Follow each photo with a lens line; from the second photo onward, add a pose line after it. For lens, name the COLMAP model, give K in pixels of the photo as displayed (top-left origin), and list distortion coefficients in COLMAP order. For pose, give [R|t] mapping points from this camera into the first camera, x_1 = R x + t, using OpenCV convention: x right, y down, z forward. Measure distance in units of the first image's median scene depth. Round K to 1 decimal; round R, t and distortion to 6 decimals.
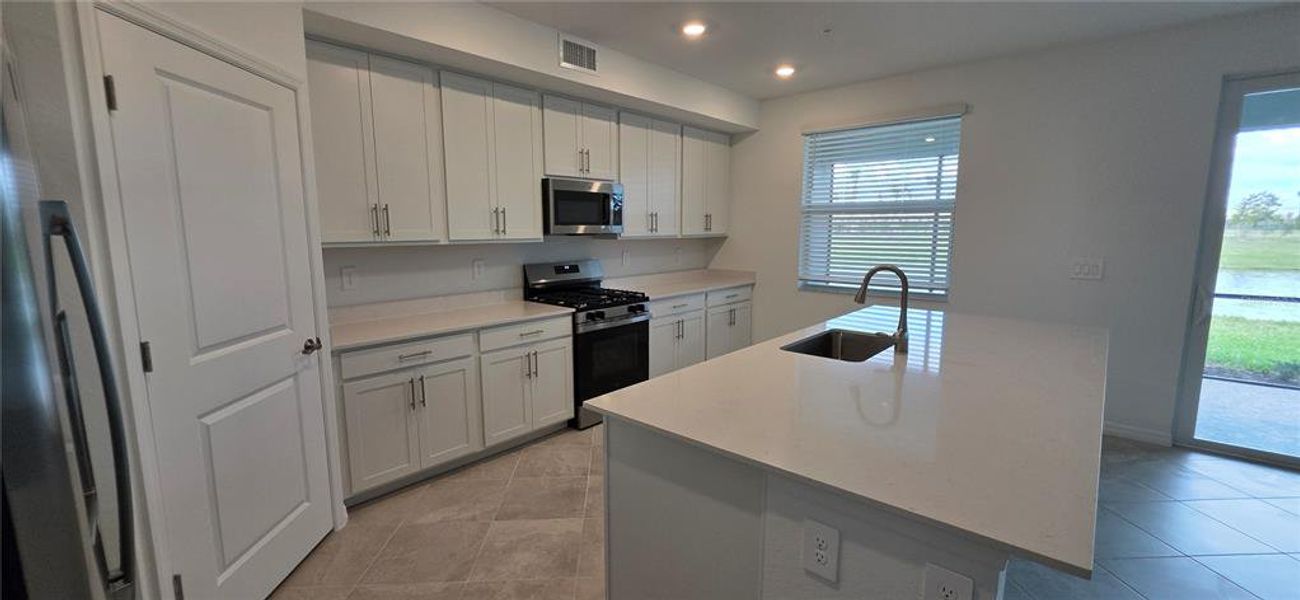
lens RADIAL K [[518.2, 0, 650.0], [0, 518.2, 300.0], [0, 0, 1]] dist [0.002535, 0.000055]
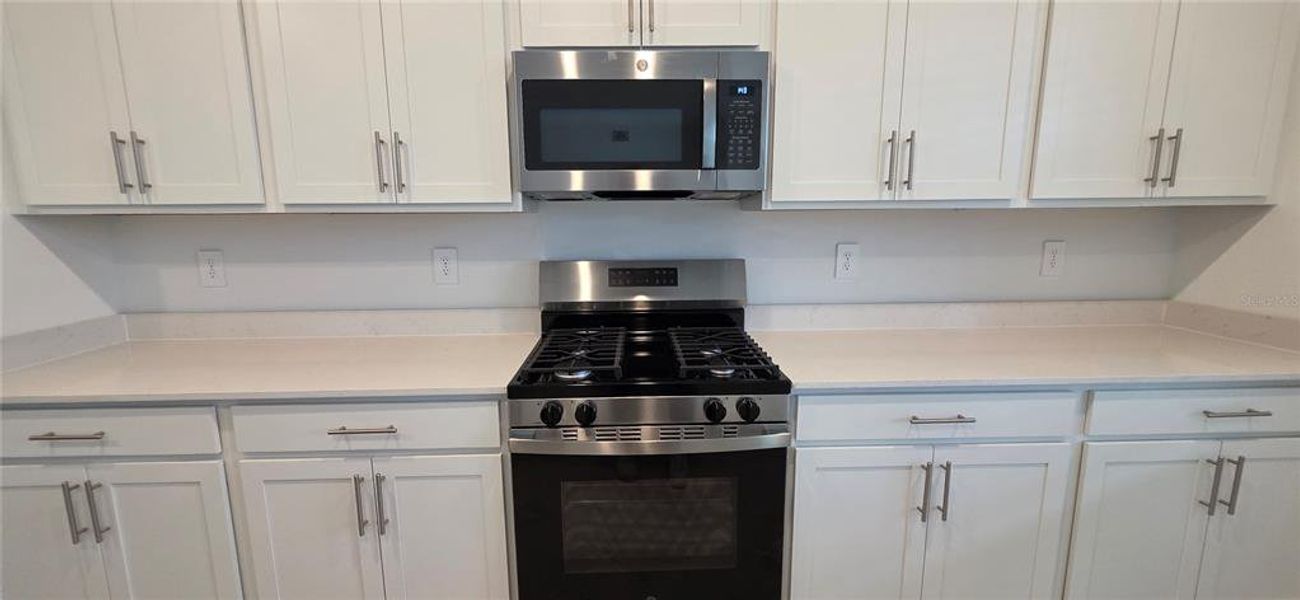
lens RADIAL K [[1016.4, 0, 650.0], [0, 1016.4, 363.5], [0, 0, 1]] dist [-0.000533, -0.000768]
pose [[0.701680, 0.126776, -0.701123, 0.349672], [-0.094735, 0.991906, 0.084544, -0.056011], [0.706166, 0.007098, 0.708010, 0.400441]]
